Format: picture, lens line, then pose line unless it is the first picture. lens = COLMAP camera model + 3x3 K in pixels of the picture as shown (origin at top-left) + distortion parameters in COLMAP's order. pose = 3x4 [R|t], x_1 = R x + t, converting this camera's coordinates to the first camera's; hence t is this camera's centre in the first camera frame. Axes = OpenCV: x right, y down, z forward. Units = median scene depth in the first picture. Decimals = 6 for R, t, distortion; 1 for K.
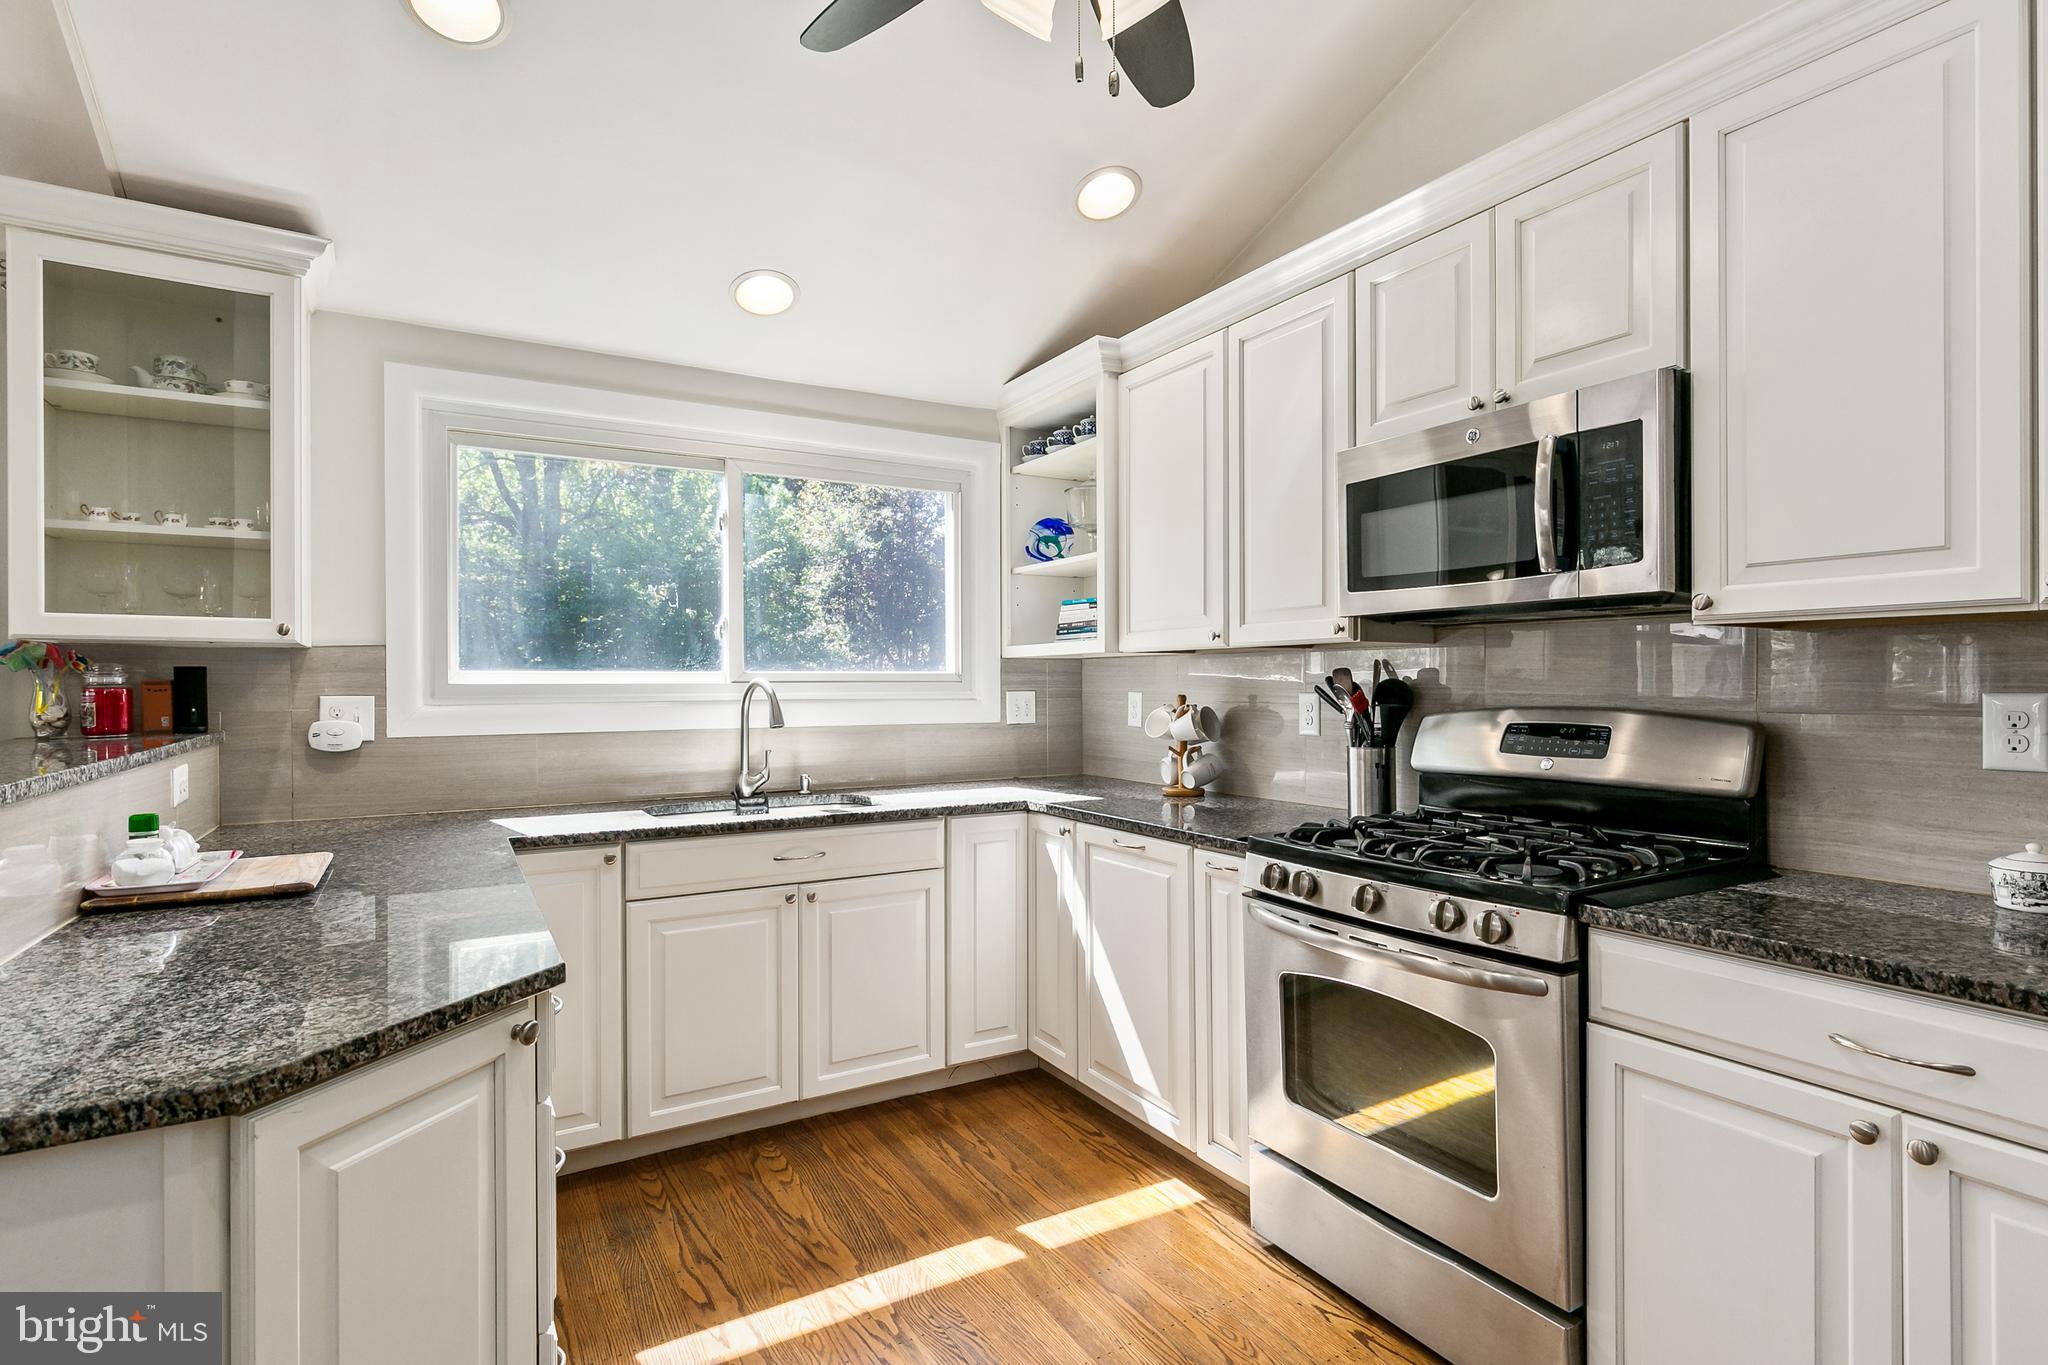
lens RADIAL K [[1012.8, 0, 1016.4], [0, 1012.8, 702.8], [0, 0, 1]] dist [0.001161, -0.000071]
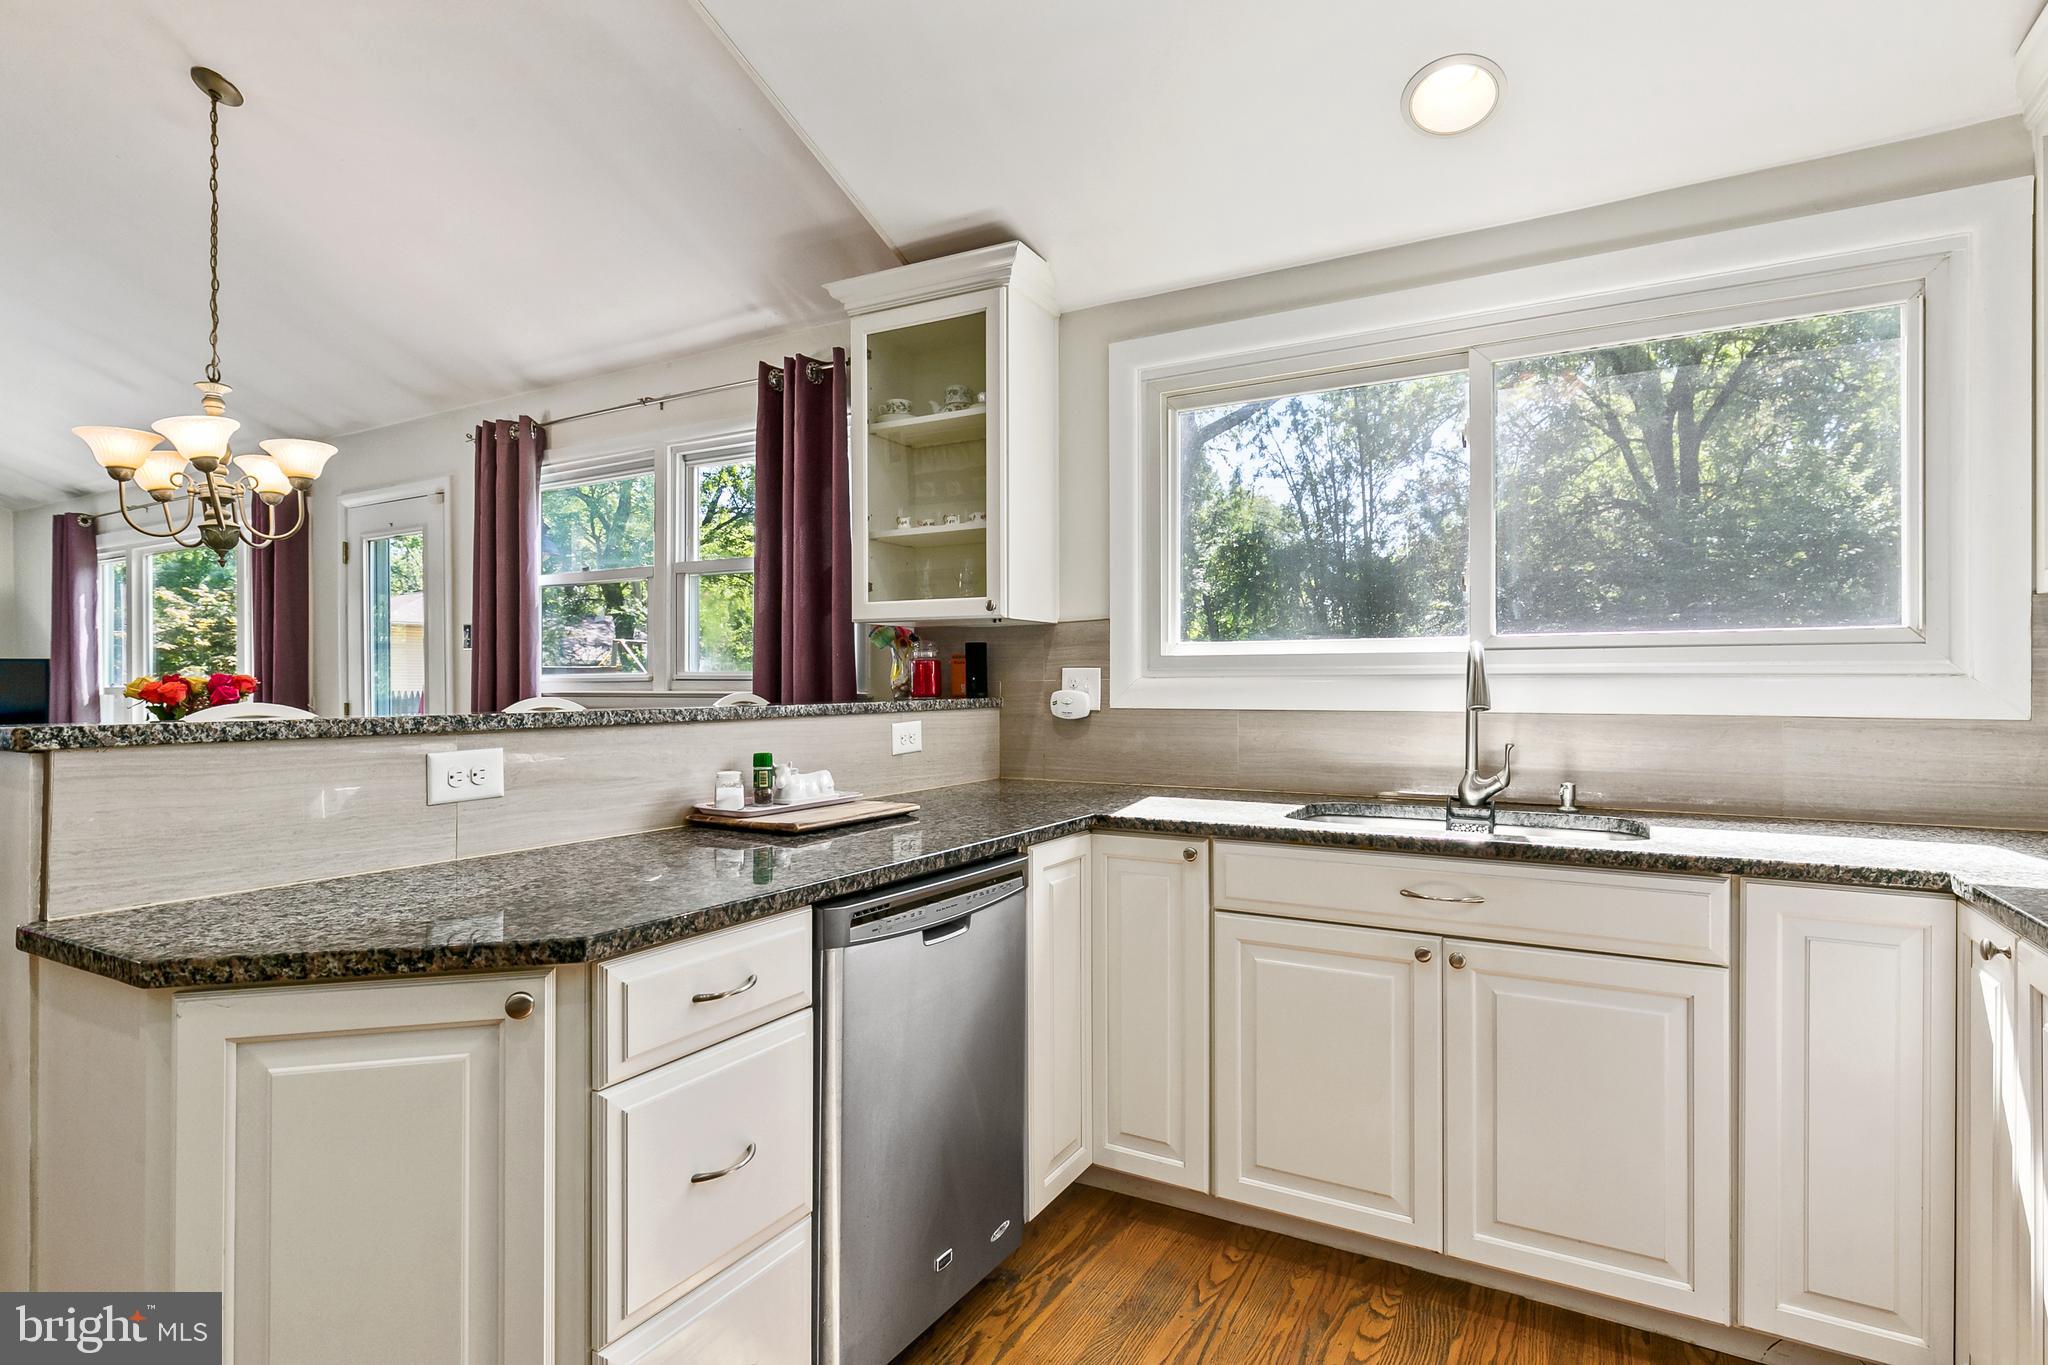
lens RADIAL K [[1012.8, 0, 1018.0], [0, 1012.8, 694.7], [0, 0, 1]] dist [0.001161, -0.000071]
pose [[0.509947, 0.013695, -0.860097, 0.232095], [-0.017555, 0.999831, 0.005511, 0.017633], [0.860027, 0.012288, 0.510101, 0.417820]]
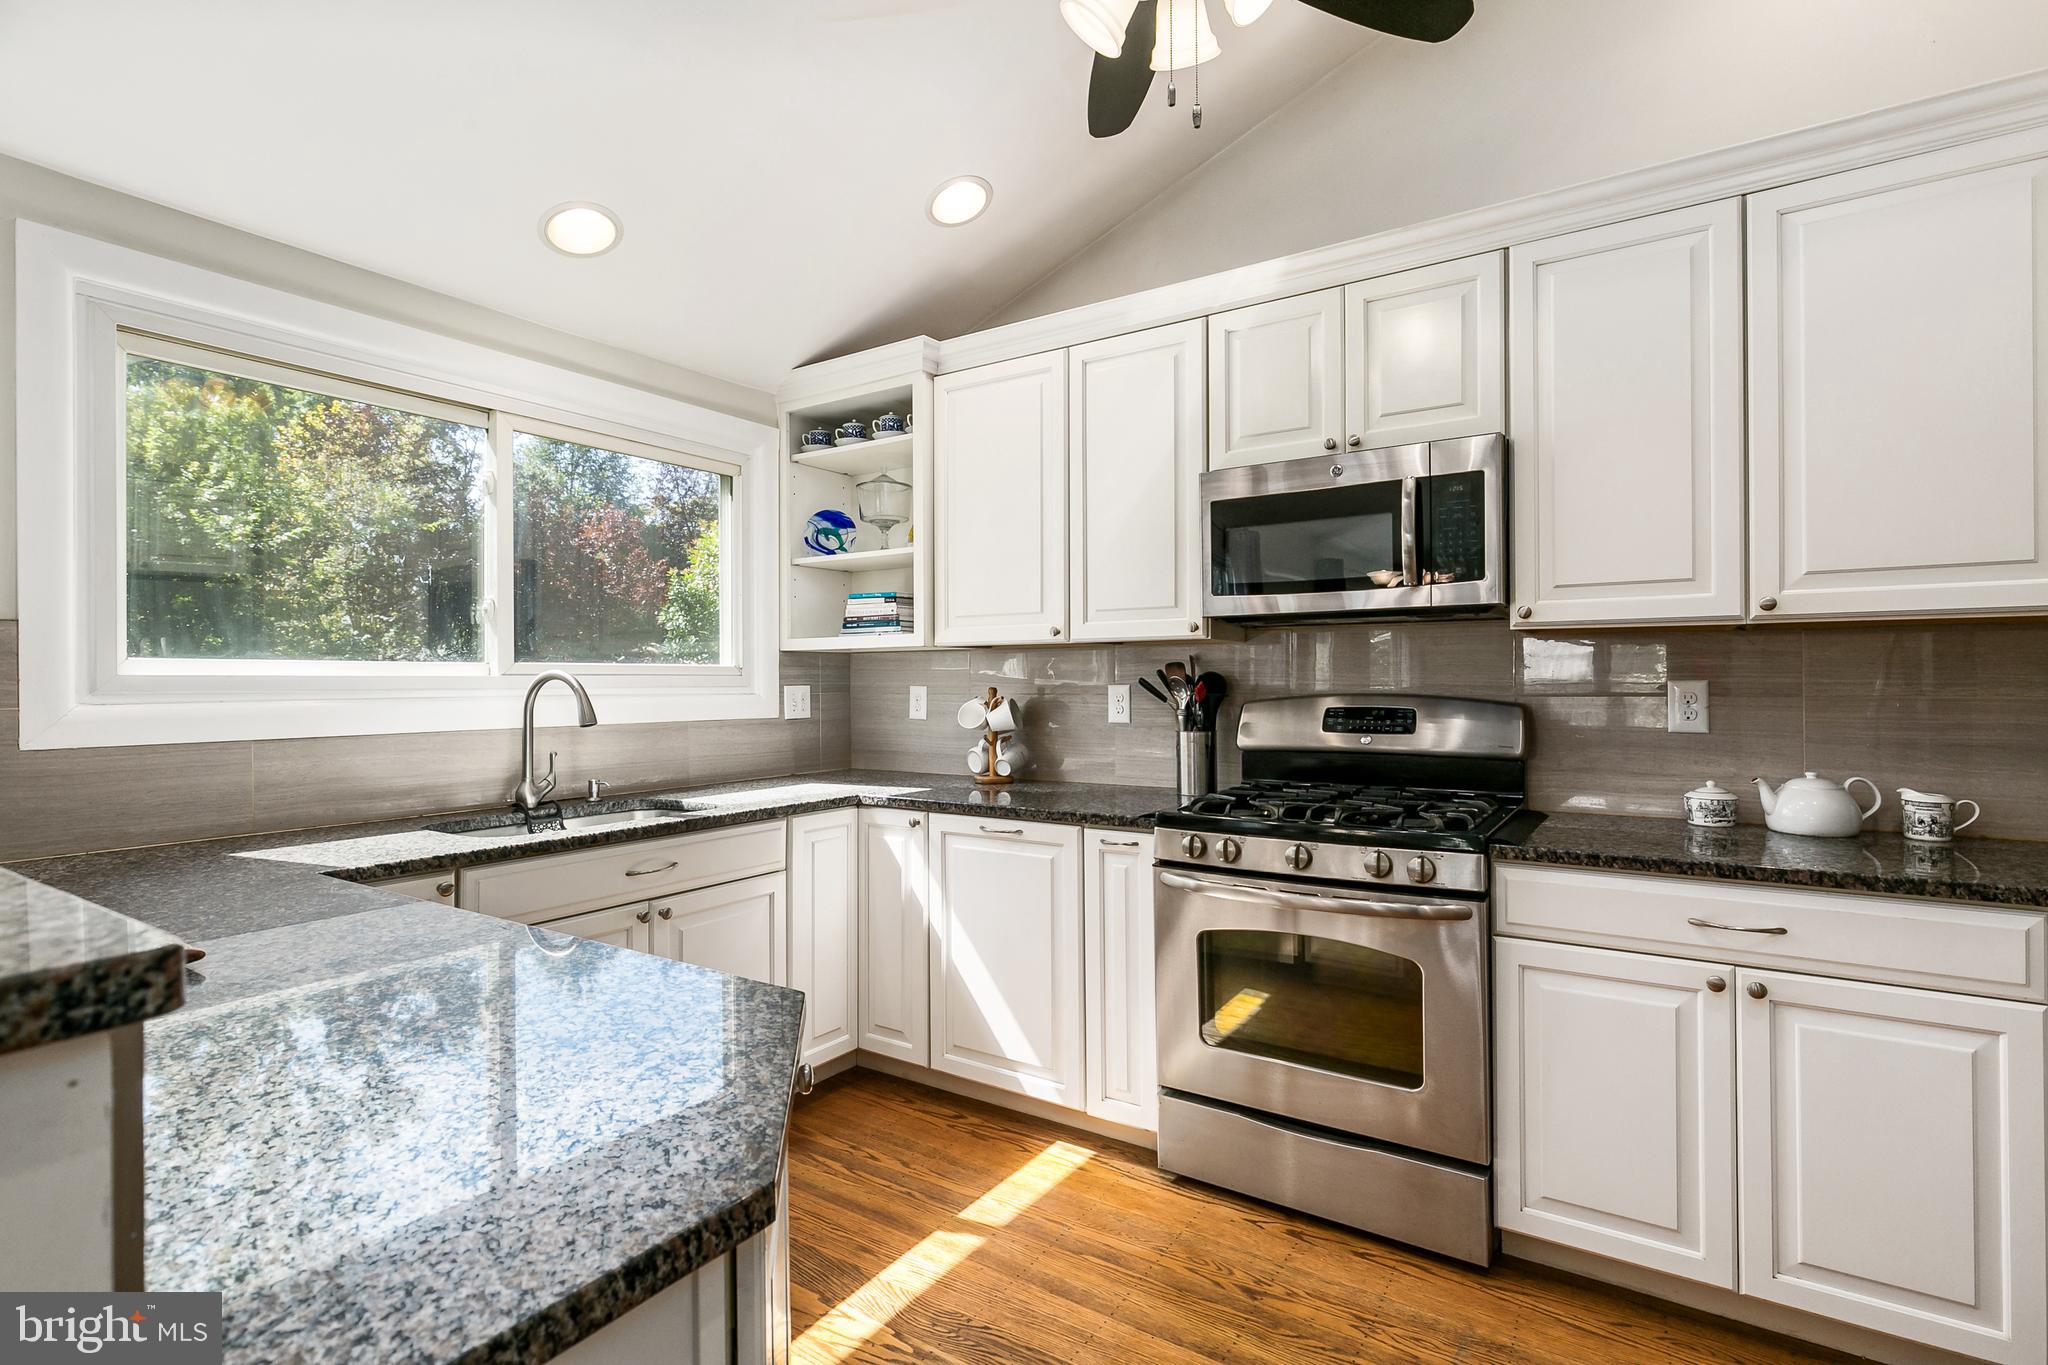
lens RADIAL K [[982.5, 0, 1003.2], [0, 982.5, 695.2], [0, 0, 1]] dist [-0.000304, 0.000775]
pose [[0.900113, -0.006696, 0.435605, -0.322603], [0.009508, 0.999946, -0.004275, 0.005487], [-0.435553, 0.007990, 0.900128, 0.088905]]
